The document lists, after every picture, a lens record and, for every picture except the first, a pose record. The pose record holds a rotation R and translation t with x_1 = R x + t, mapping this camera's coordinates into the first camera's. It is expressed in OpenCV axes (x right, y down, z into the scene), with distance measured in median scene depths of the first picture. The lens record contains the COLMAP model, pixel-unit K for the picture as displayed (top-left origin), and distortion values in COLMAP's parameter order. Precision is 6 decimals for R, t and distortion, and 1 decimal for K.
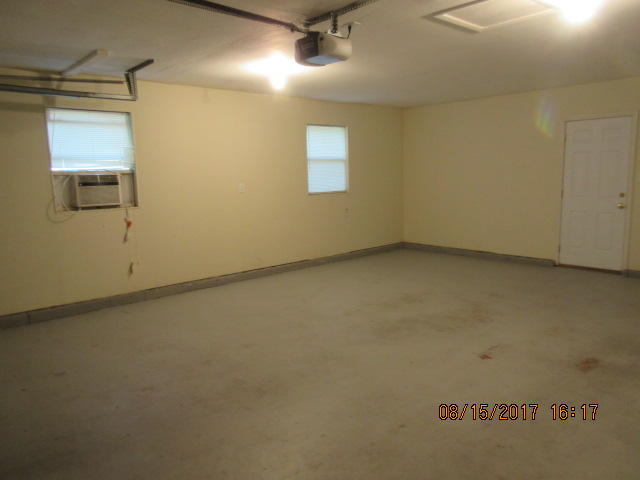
lens RADIAL K [[479.1, 0, 320.3], [0, 479.1, 240.7], [0, 0, 1]] dist [-0.012515, 0.002863]
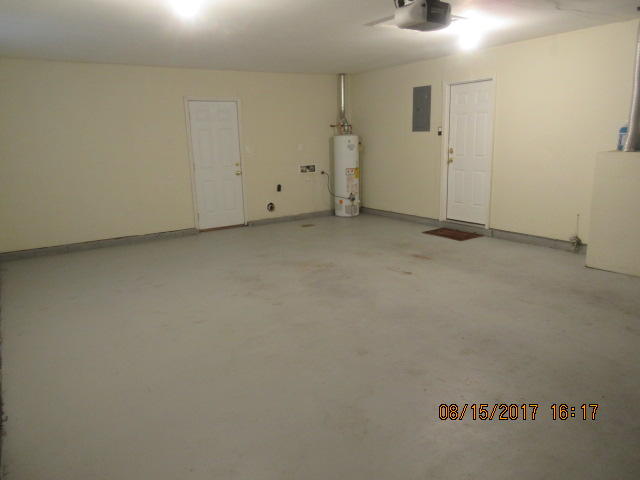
lens RADIAL K [[479.1, 0, 320.1], [0, 479.1, 239.8], [0, 0, 1]] dist [-0.012515, 0.002863]
pose [[0.118597, -0.188428, 0.974900, -0.614827], [0.168441, 0.971417, 0.167263, -0.075907], [-0.978551, 0.144377, 0.146946, 0.620806]]
